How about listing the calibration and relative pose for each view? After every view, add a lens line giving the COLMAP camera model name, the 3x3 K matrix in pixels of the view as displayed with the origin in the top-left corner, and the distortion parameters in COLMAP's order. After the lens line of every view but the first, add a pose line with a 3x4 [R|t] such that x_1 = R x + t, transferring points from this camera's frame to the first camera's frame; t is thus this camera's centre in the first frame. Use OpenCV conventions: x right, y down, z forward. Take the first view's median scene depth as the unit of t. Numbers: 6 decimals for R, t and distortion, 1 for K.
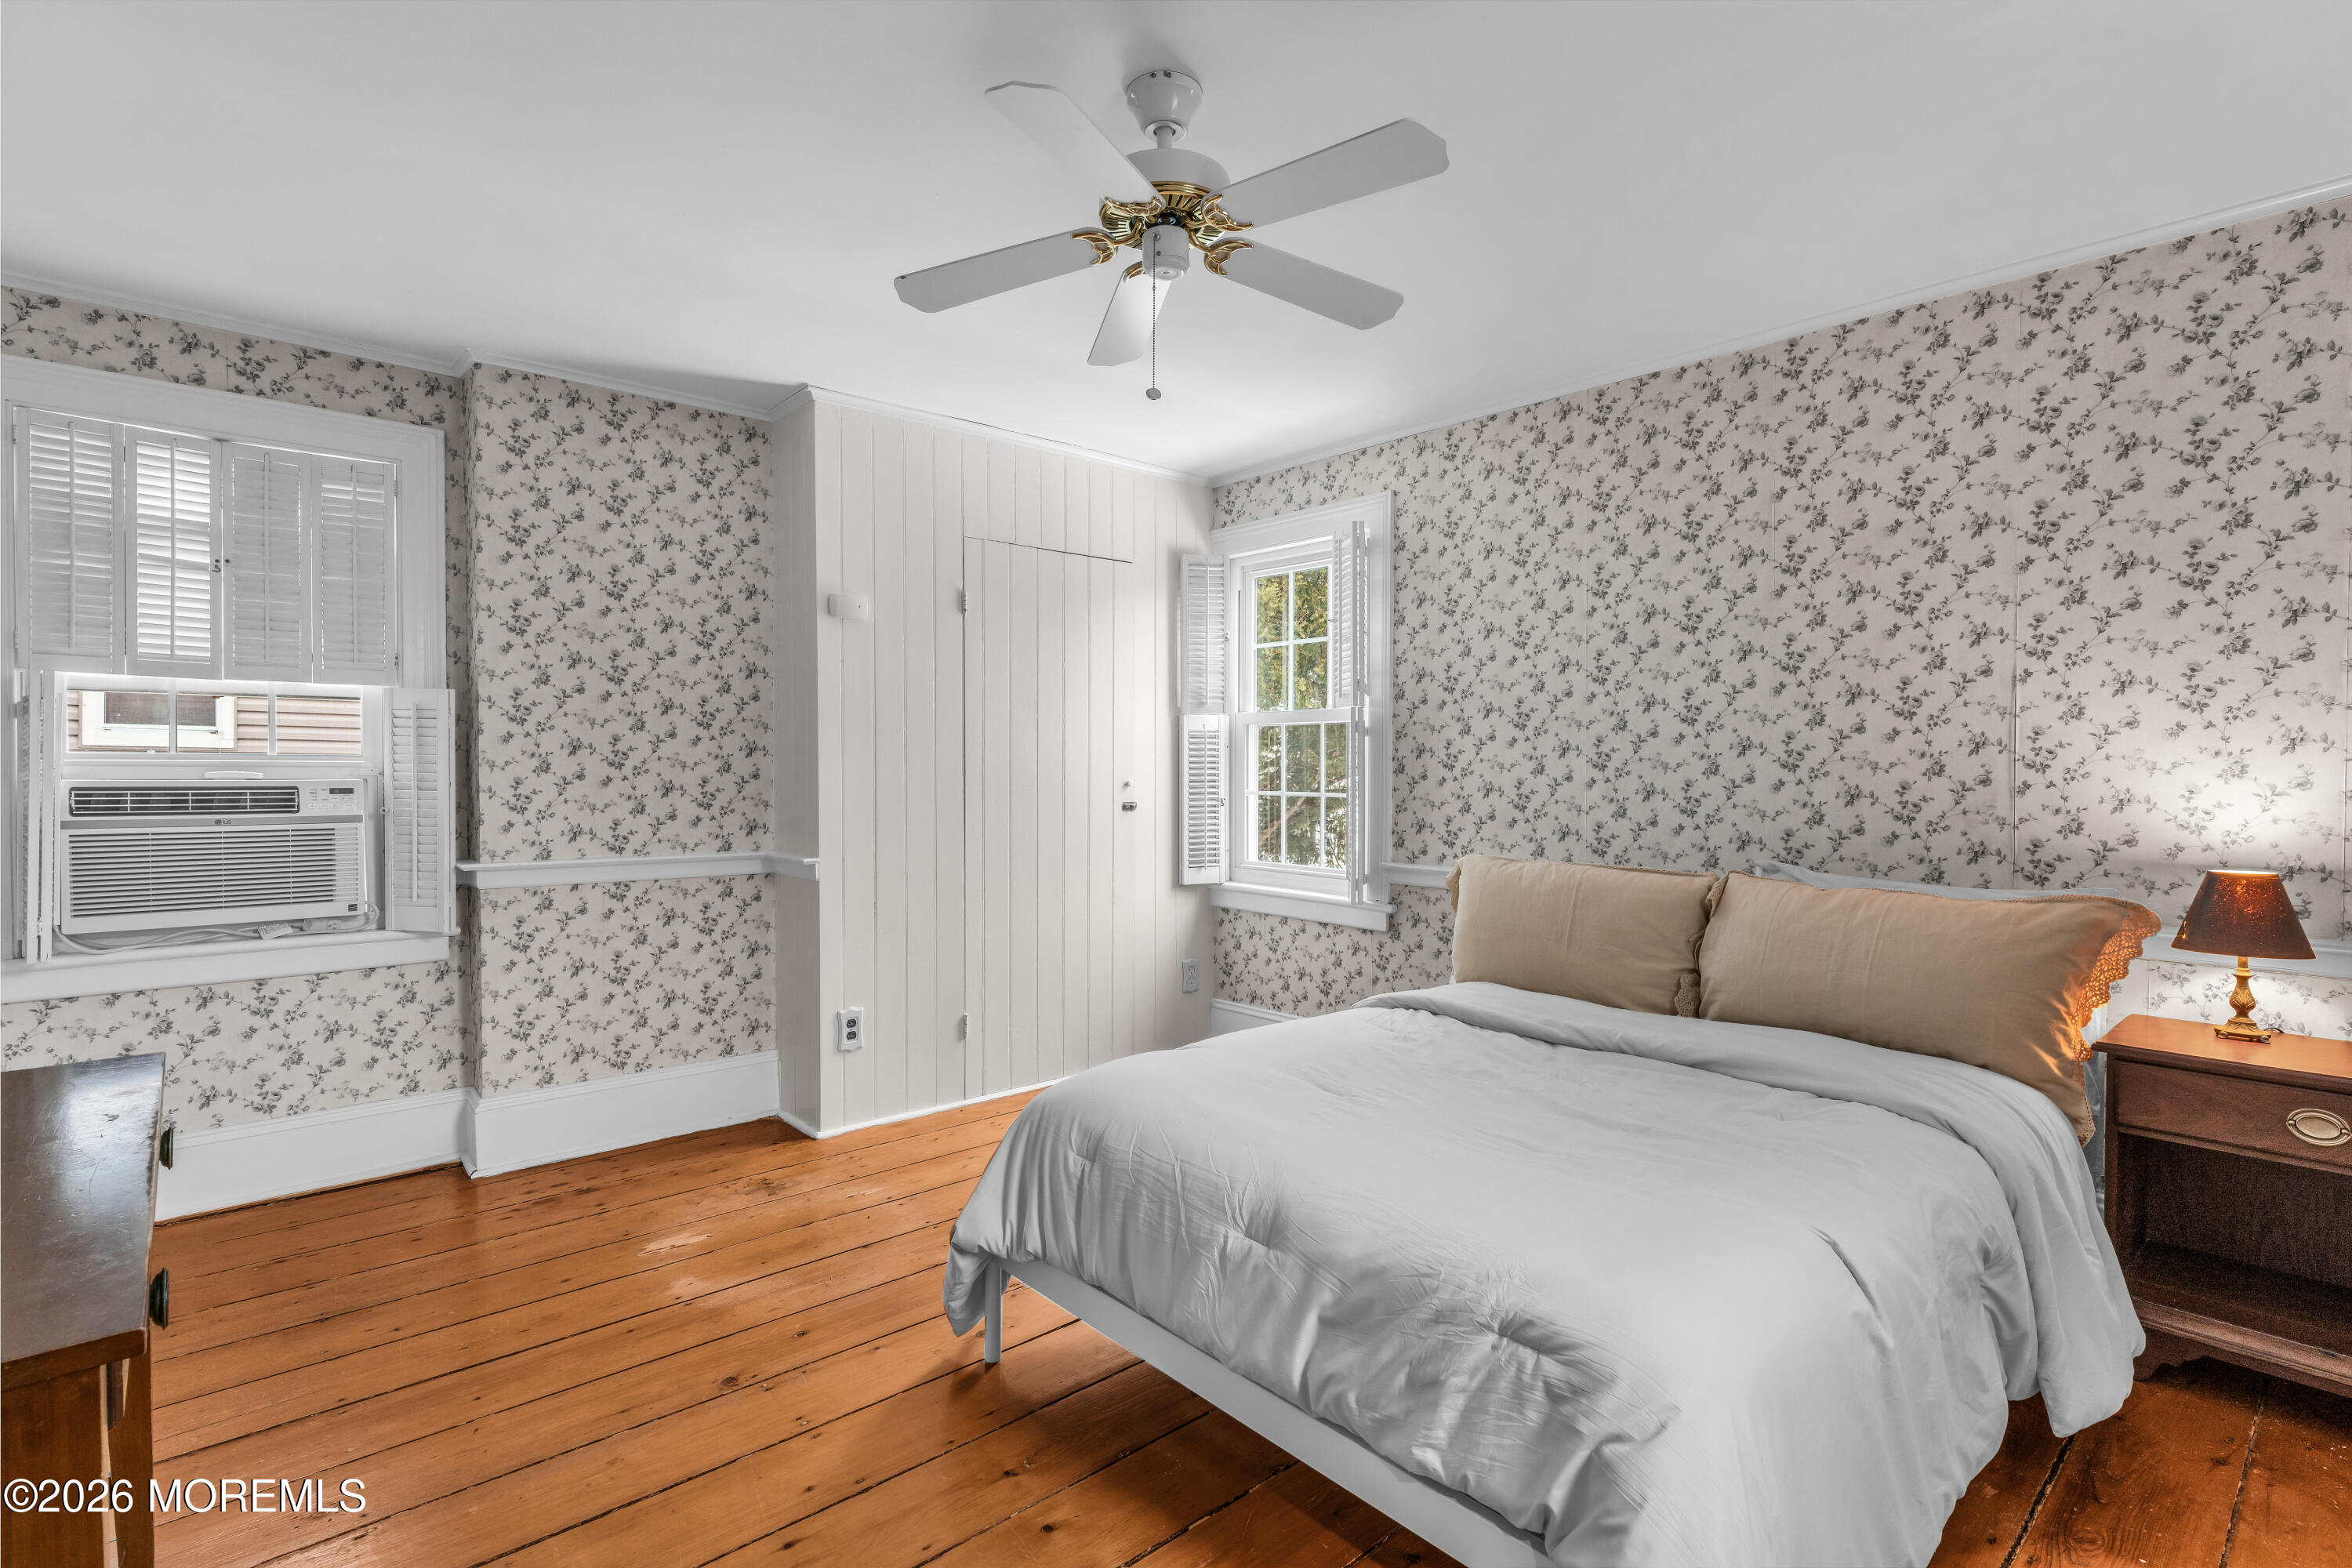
lens RADIAL K [[1106.4, 0, 1178.1], [0, 1106.4, 773.7], [0, 0, 1]] dist [-0.002095, 0.000023]
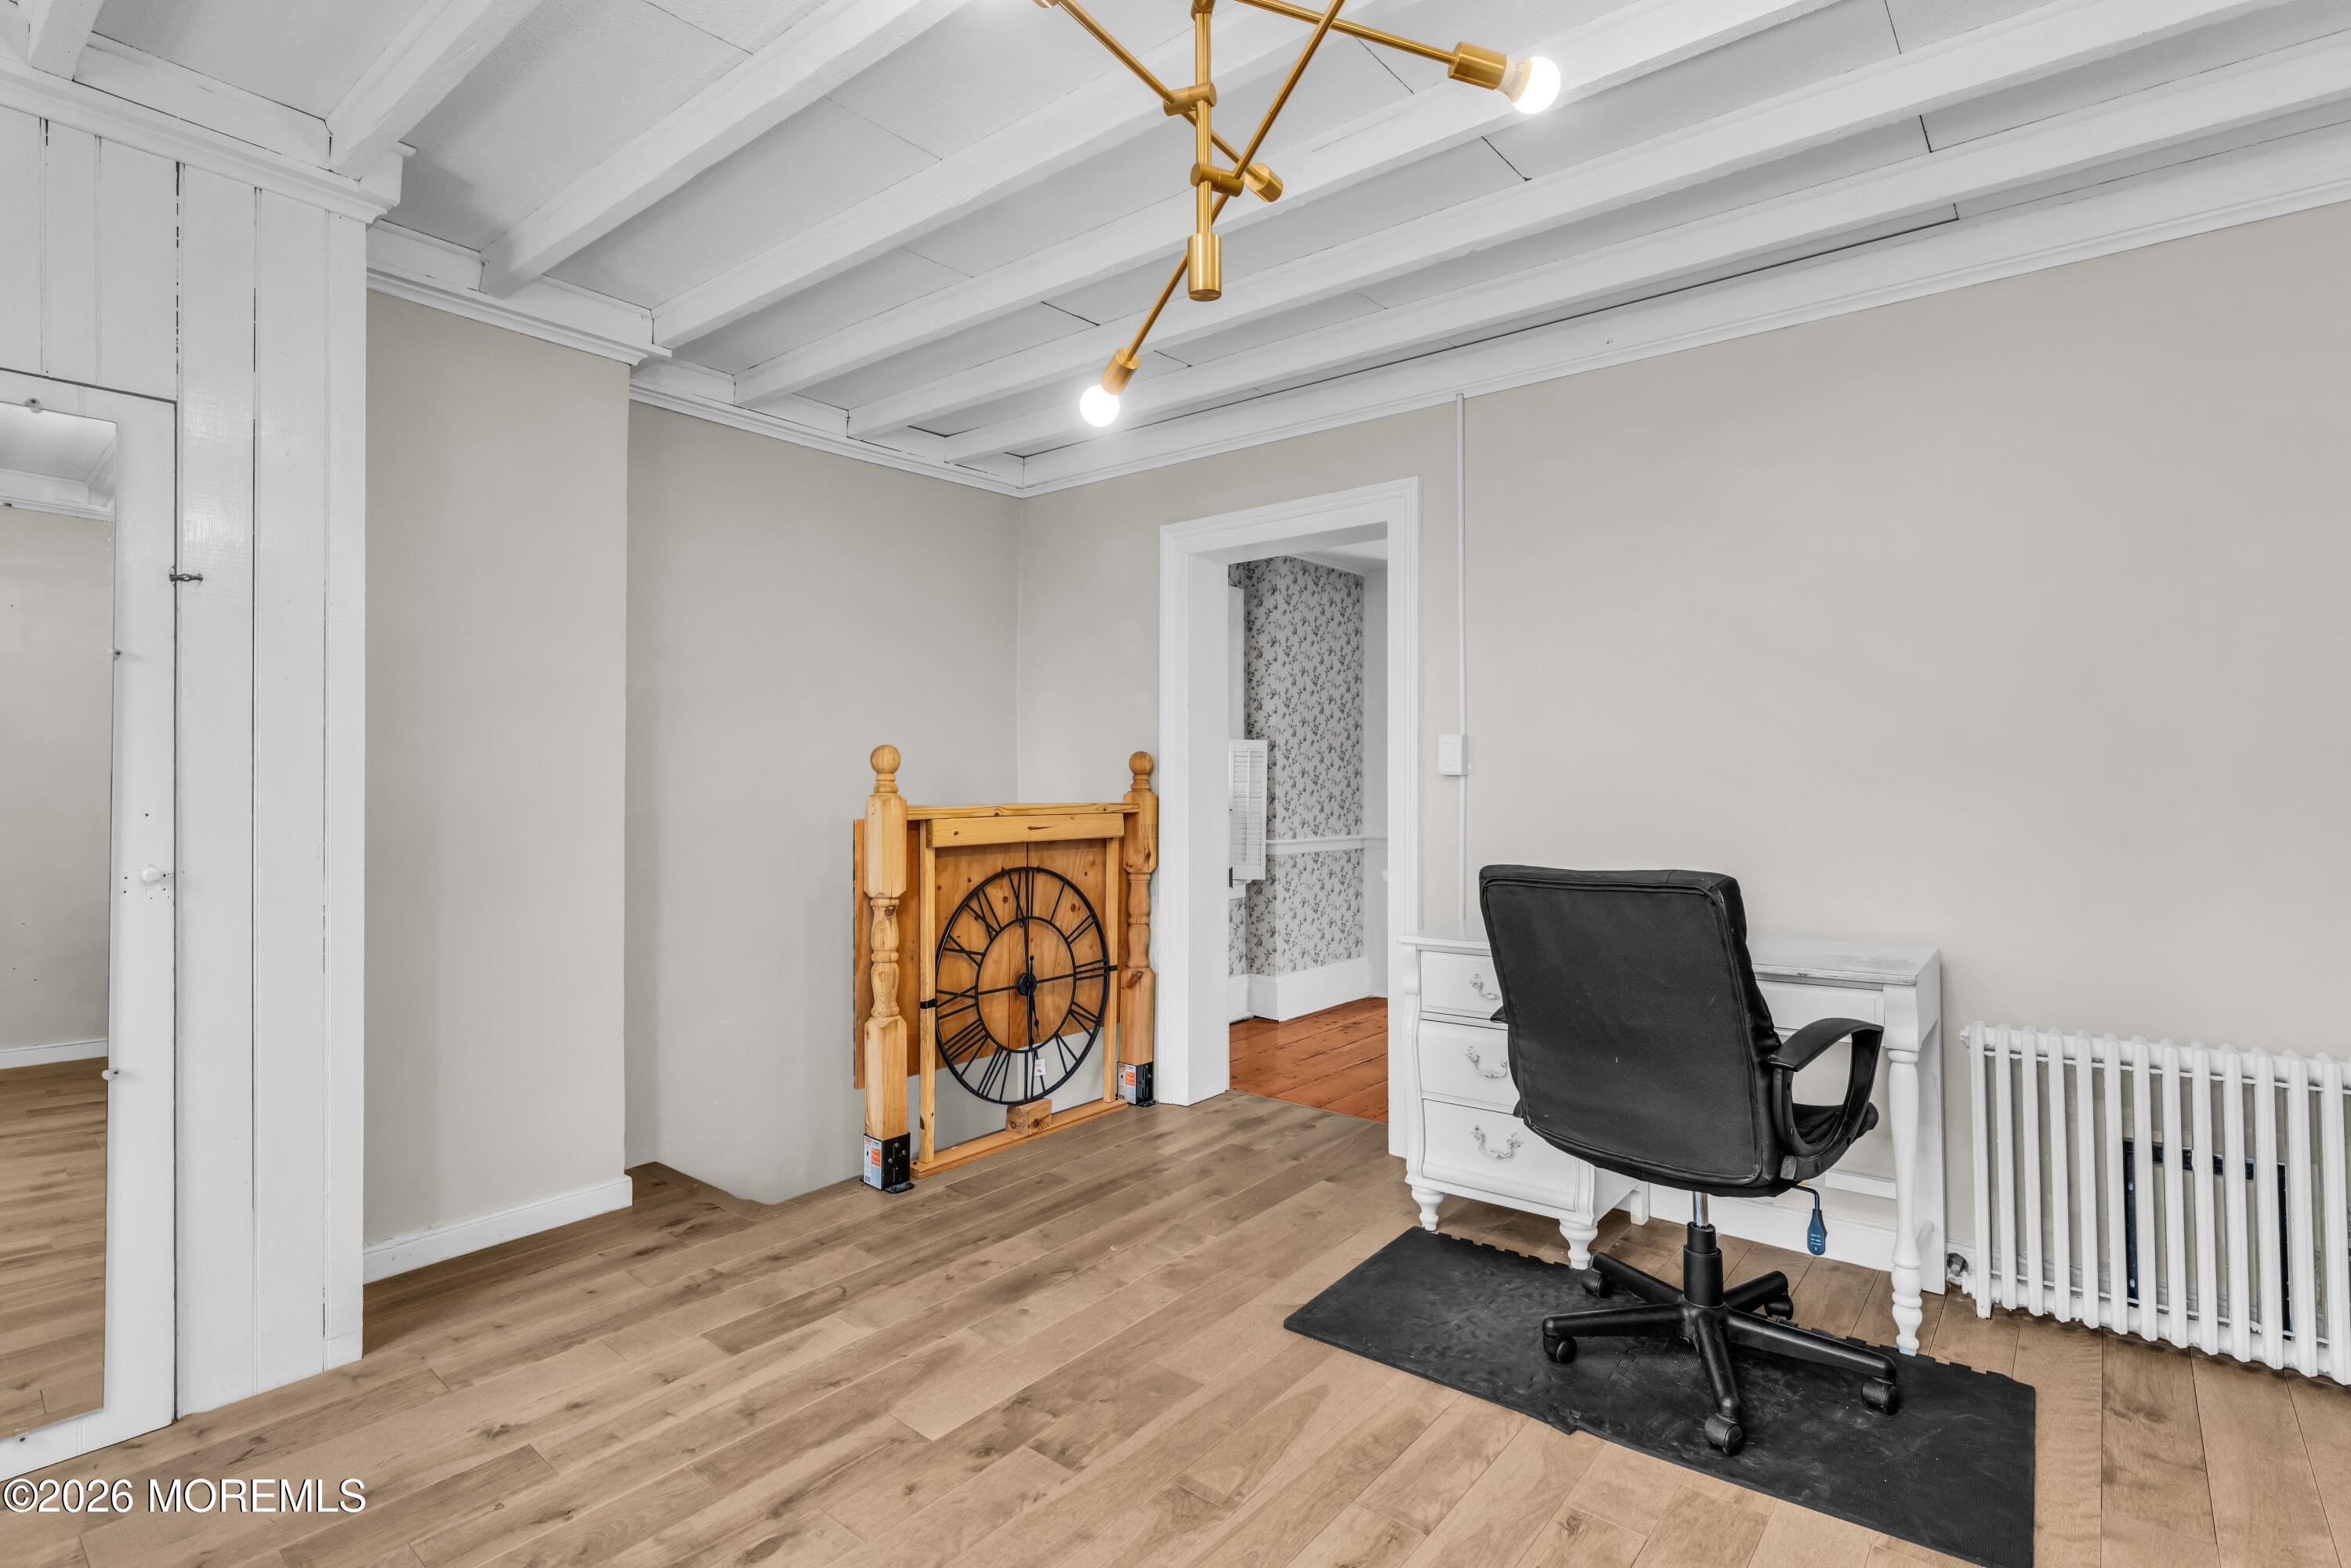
lens RADIAL K [[1105.9, 0, 1174.8], [0, 1105.9, 779.3], [0, 0, 1]] dist [-0.002095, 0.000023]
pose [[0.985660, -0.003369, 0.168712, -1.000374], [0.006273, 0.999841, -0.016685, 0.013215], [-0.168629, 0.017504, 0.985524, -0.629057]]
